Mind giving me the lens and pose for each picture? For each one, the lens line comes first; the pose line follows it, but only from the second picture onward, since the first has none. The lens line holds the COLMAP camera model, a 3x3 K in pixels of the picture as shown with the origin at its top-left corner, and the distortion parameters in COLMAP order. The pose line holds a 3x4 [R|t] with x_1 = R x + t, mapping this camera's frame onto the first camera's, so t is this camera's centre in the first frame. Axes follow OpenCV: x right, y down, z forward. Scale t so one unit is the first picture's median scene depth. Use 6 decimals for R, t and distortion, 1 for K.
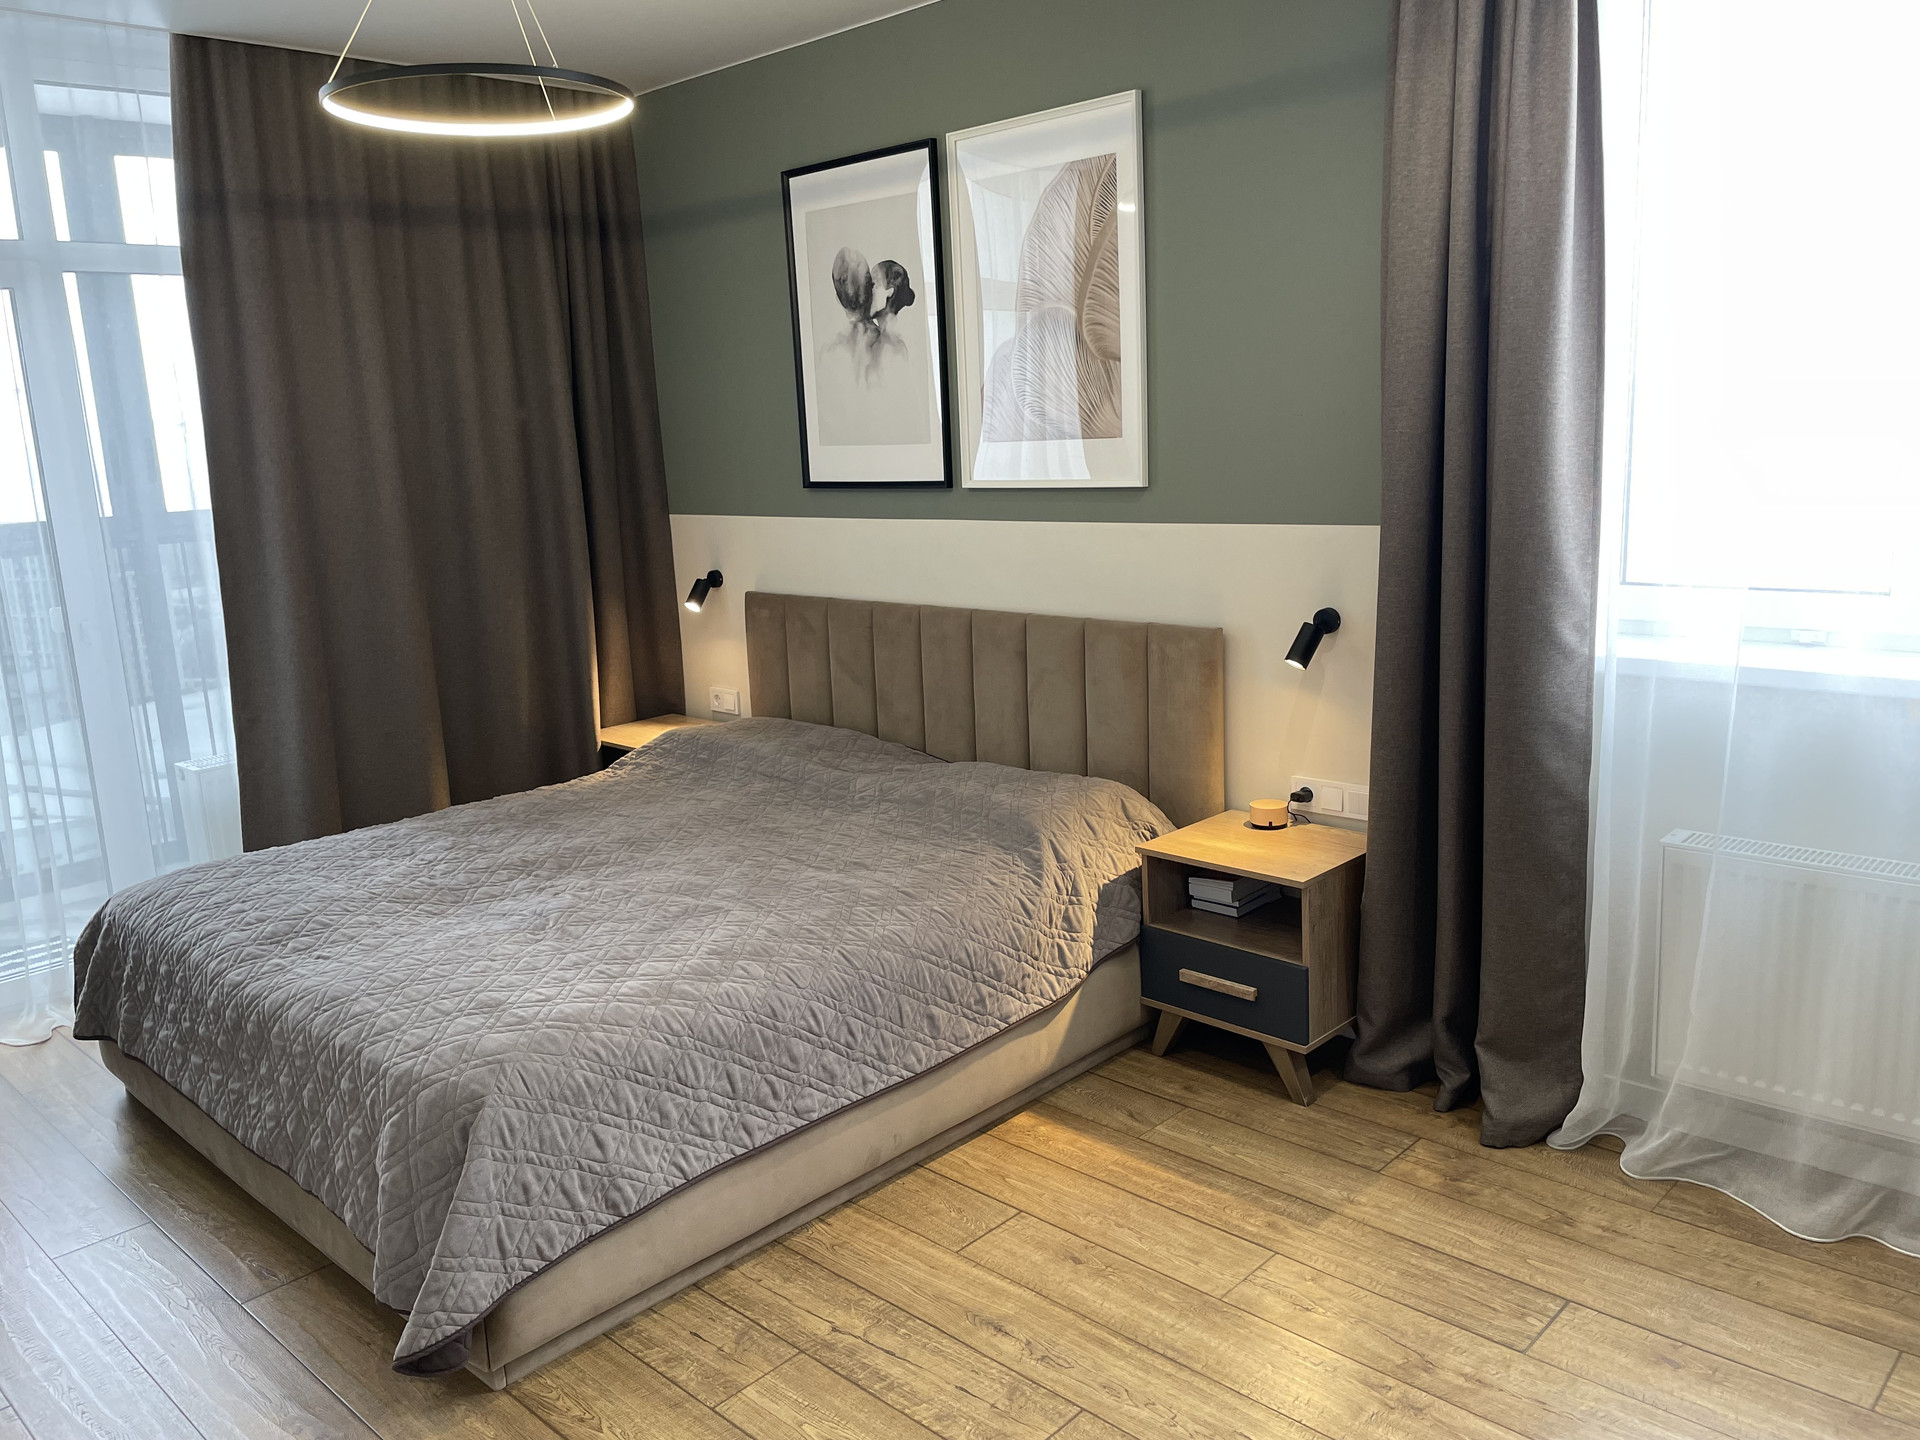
lens RADIAL K [[1462.7, 0, 965.3], [0, 1462.7, 718.3], [0, 0, 1]] dist [0.068630, -0.081087]
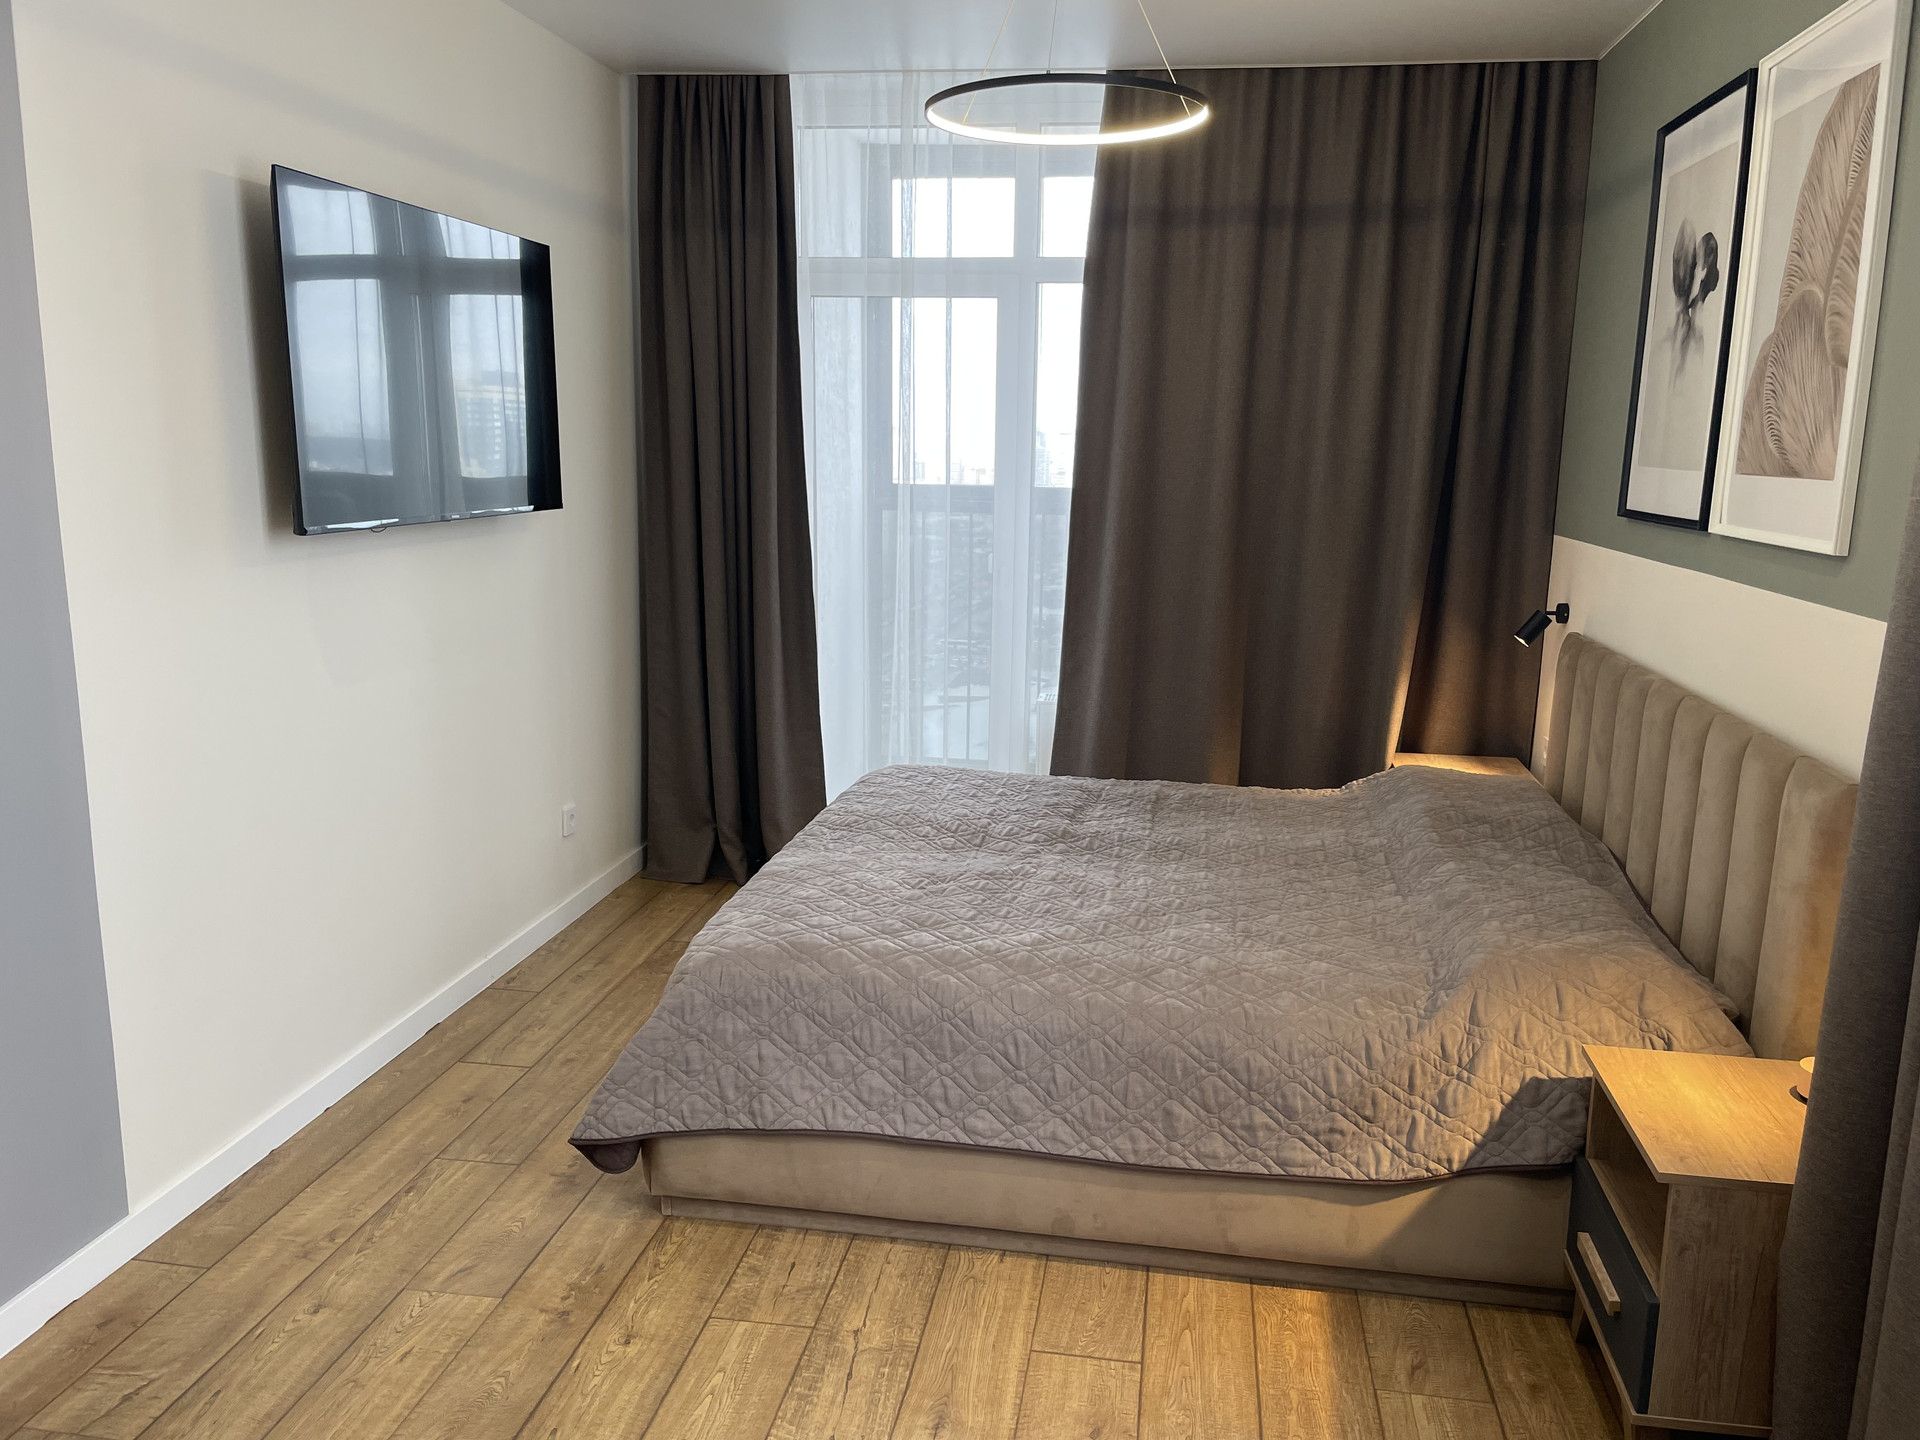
lens RADIAL K [[1462.7, 0, 961.2], [0, 1462.7, 717.0], [0, 0, 1]] dist [0.068630, -0.081087]
pose [[0.565397, 0.211753, -0.797175, 0.522226], [-0.207188, 0.971957, 0.111232, -0.092210], [0.798373, 0.102274, 0.593414, 0.332317]]
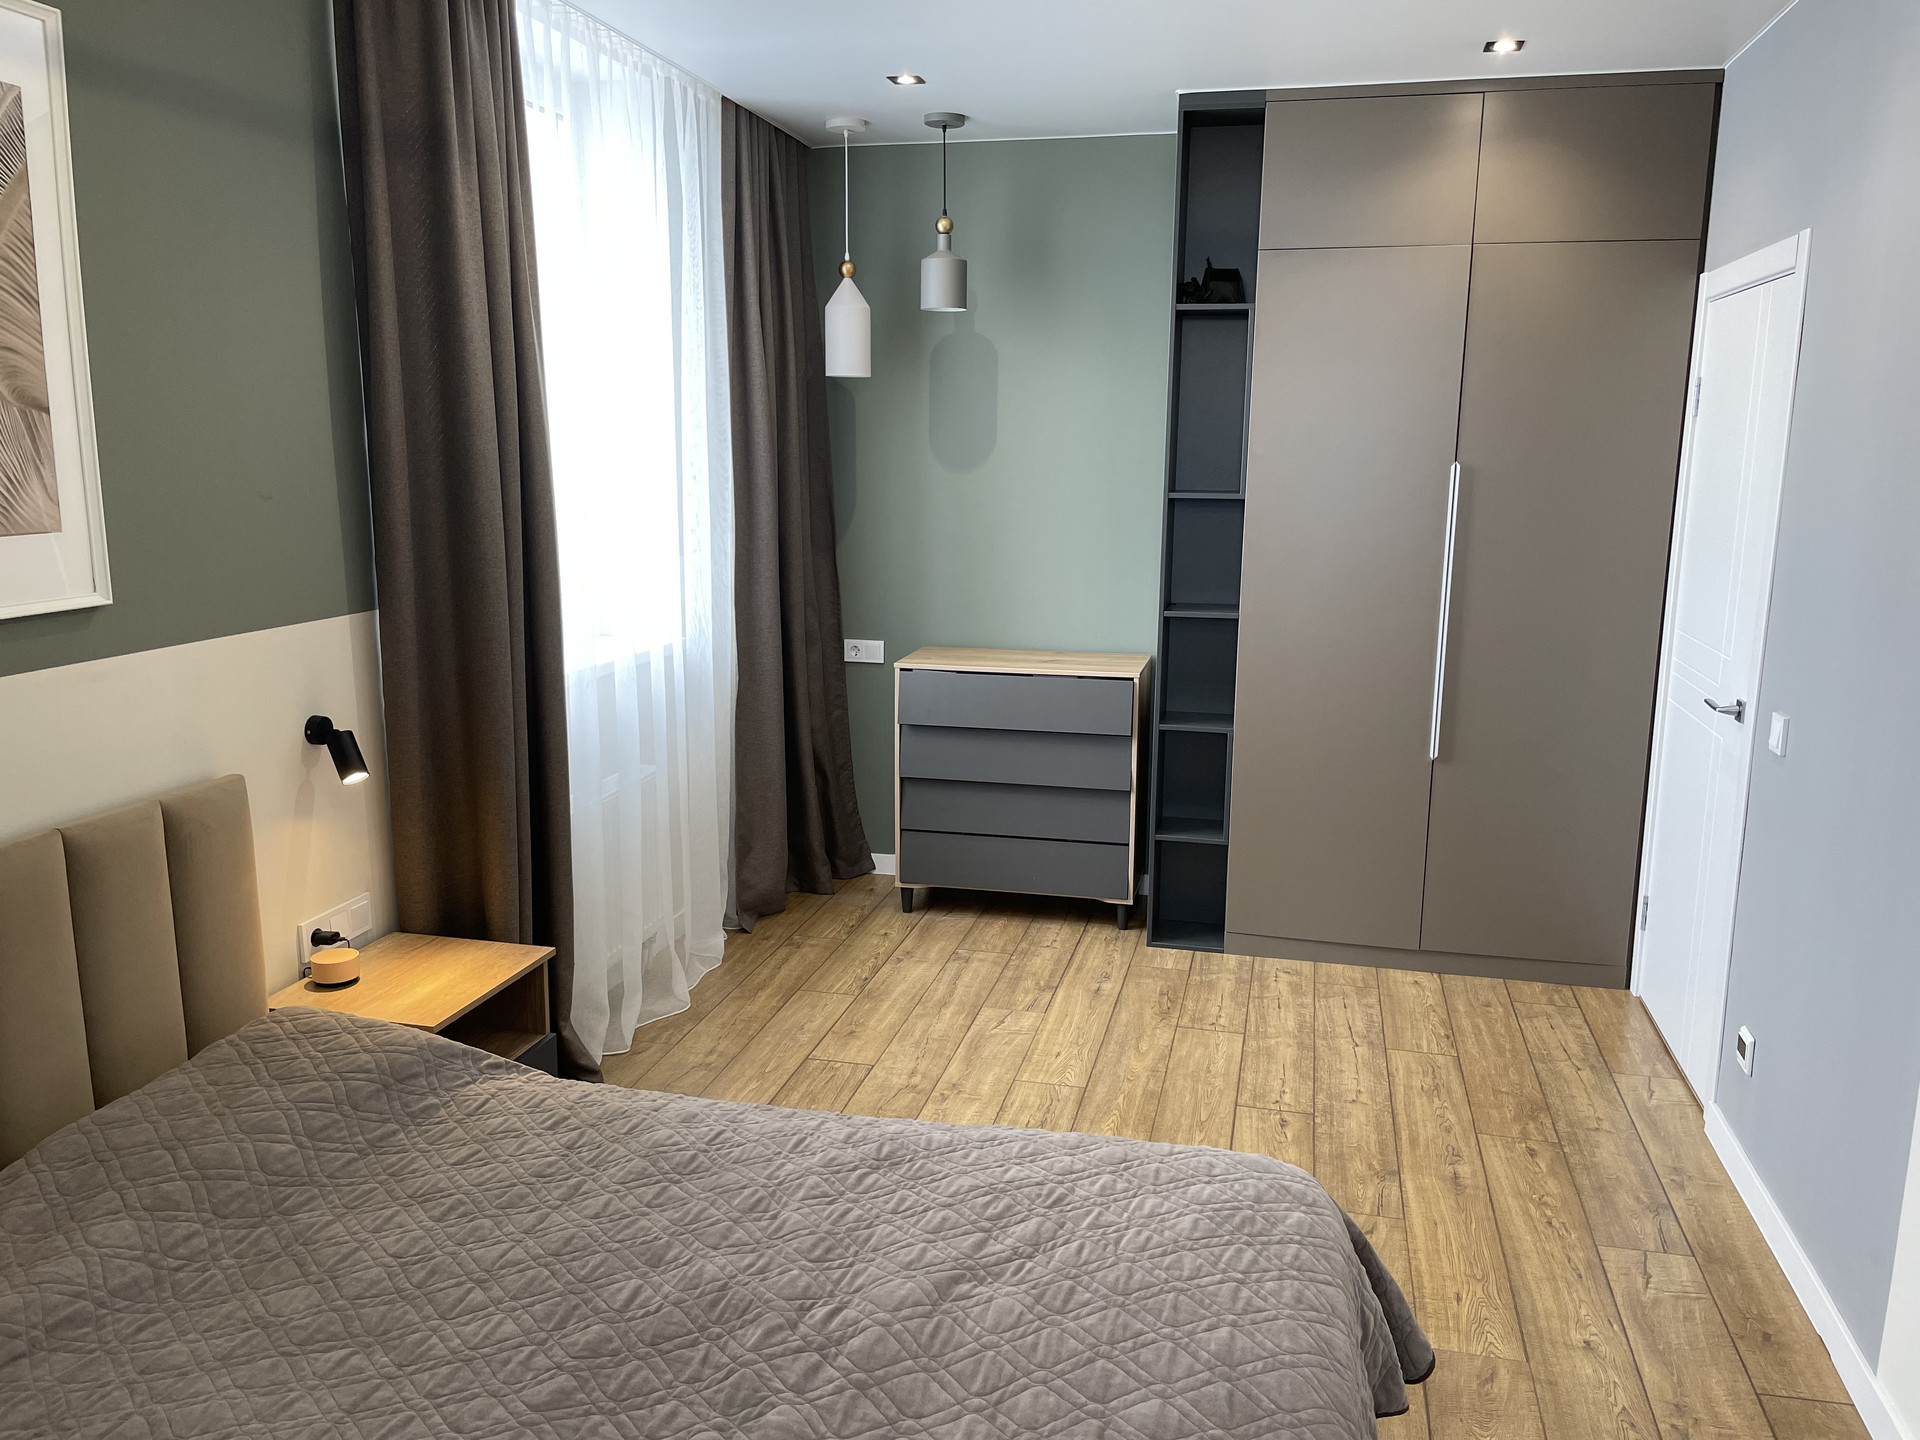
lens RADIAL K [[1462.7, 0, 961.4], [0, 1462.7, 724.1], [0, 0, 1]] dist [0.068630, -0.081087]
pose [[-0.495903, -0.123385, 0.859568, -0.753583], [0.196880, 0.948103, 0.249678, -0.230157], [-0.845765, 0.293048, -0.445875, 1.148501]]
